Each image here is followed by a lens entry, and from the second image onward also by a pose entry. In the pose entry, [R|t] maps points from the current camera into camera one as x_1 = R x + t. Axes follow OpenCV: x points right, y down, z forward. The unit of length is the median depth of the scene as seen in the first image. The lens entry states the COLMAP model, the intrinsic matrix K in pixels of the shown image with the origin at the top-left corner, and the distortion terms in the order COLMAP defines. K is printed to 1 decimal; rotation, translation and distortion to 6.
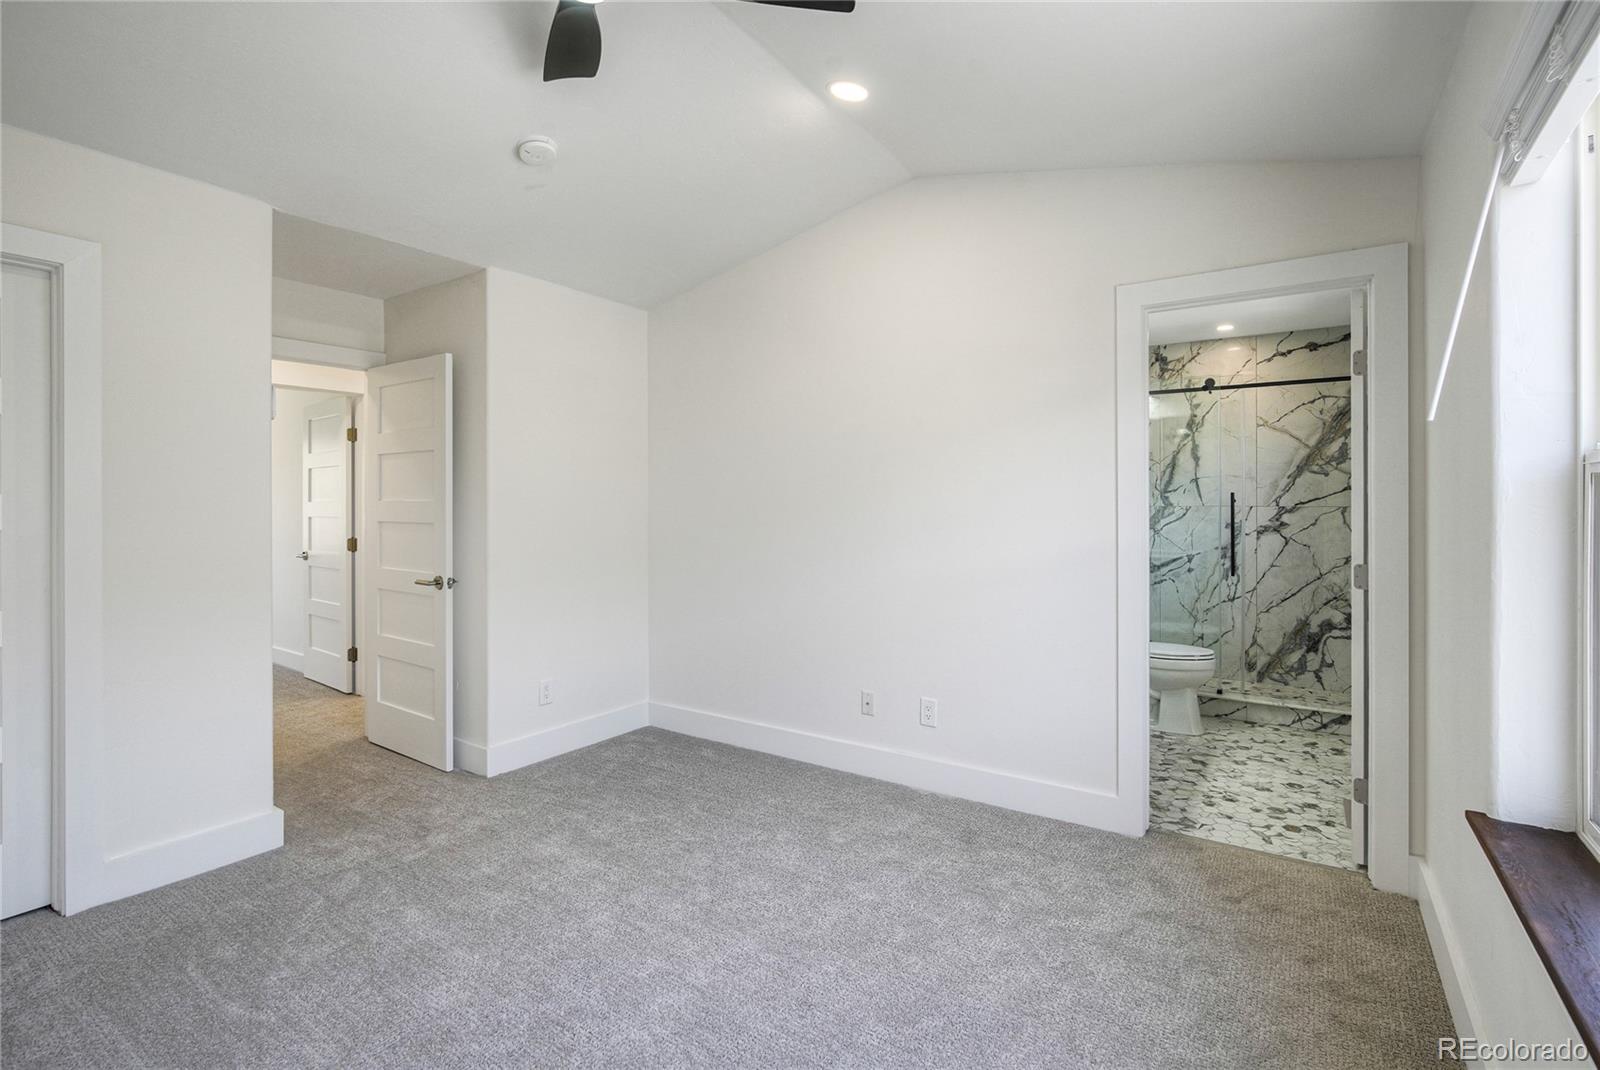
lens RADIAL K [[732.3, 0, 799.0], [0, 732.3, 500.4], [0, 0, 1]] dist [-0.000210, -0.000185]
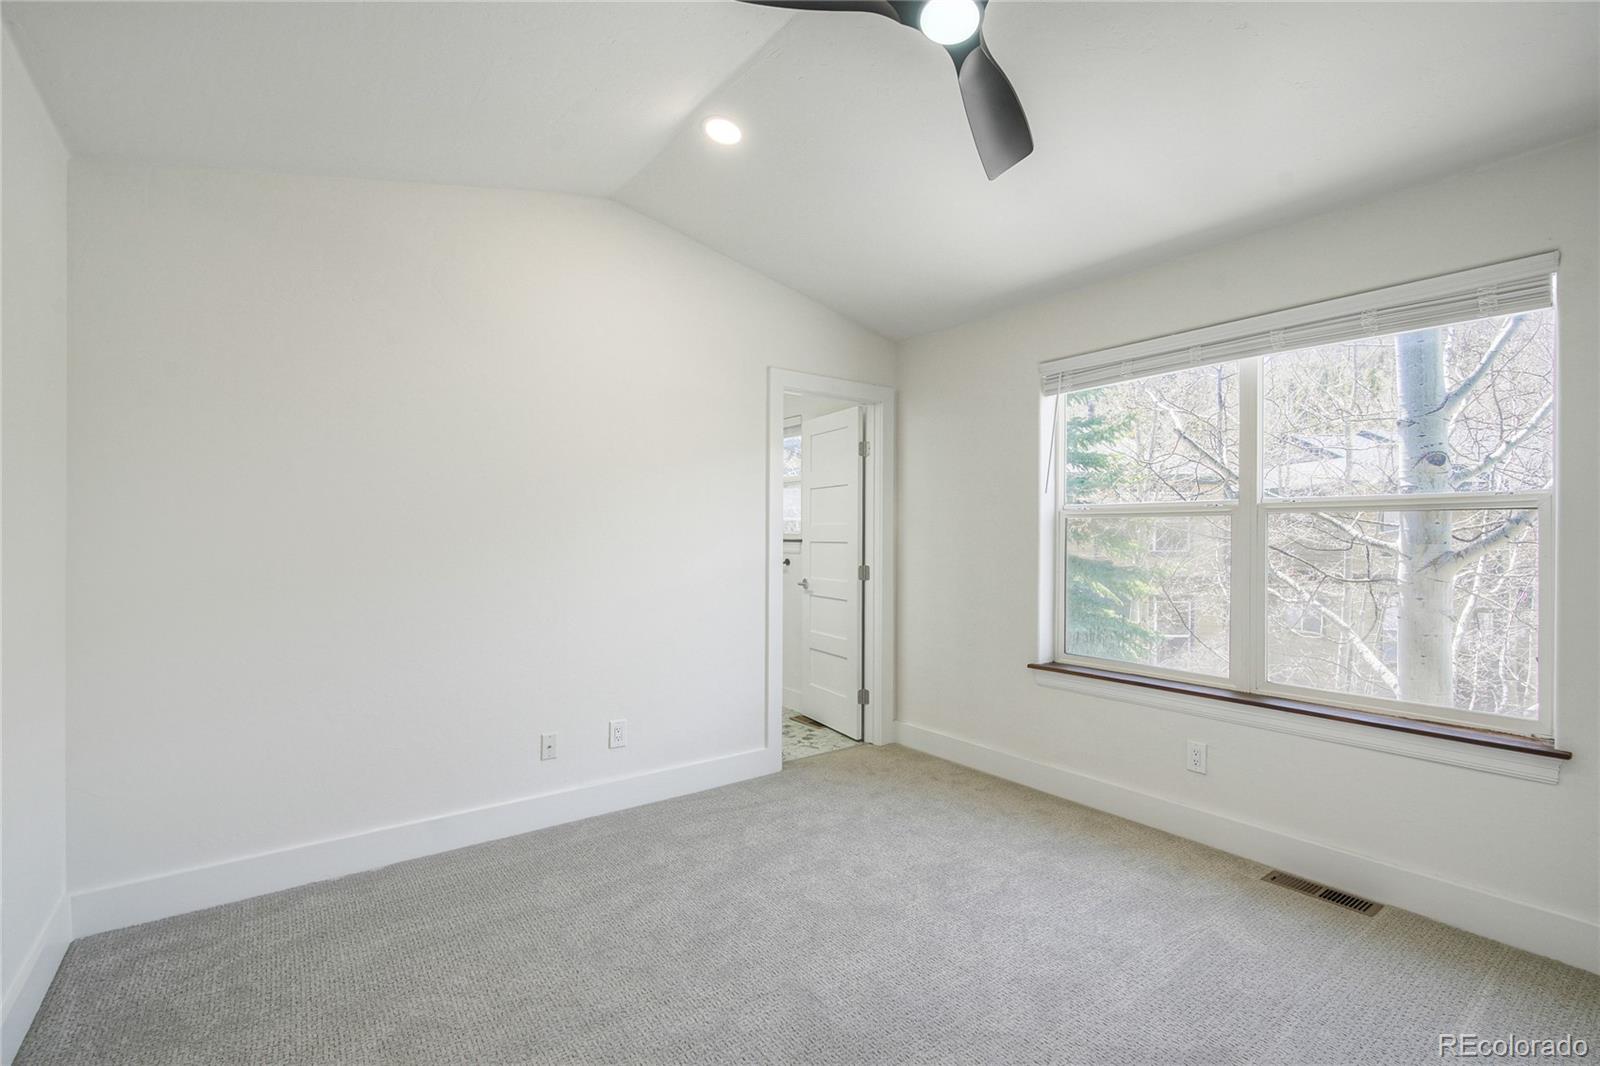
lens RADIAL K [[731.5, 0, 799.3], [0, 731.5, 518.1], [0, 0, 1]] dist [0.000785, 0.000300]
pose [[0.325402, 0.028208, 0.945155, -0.907017], [-0.011978, 0.999598, -0.025709, 0.023345], [-0.945500, -0.002955, 0.325609, 0.570058]]
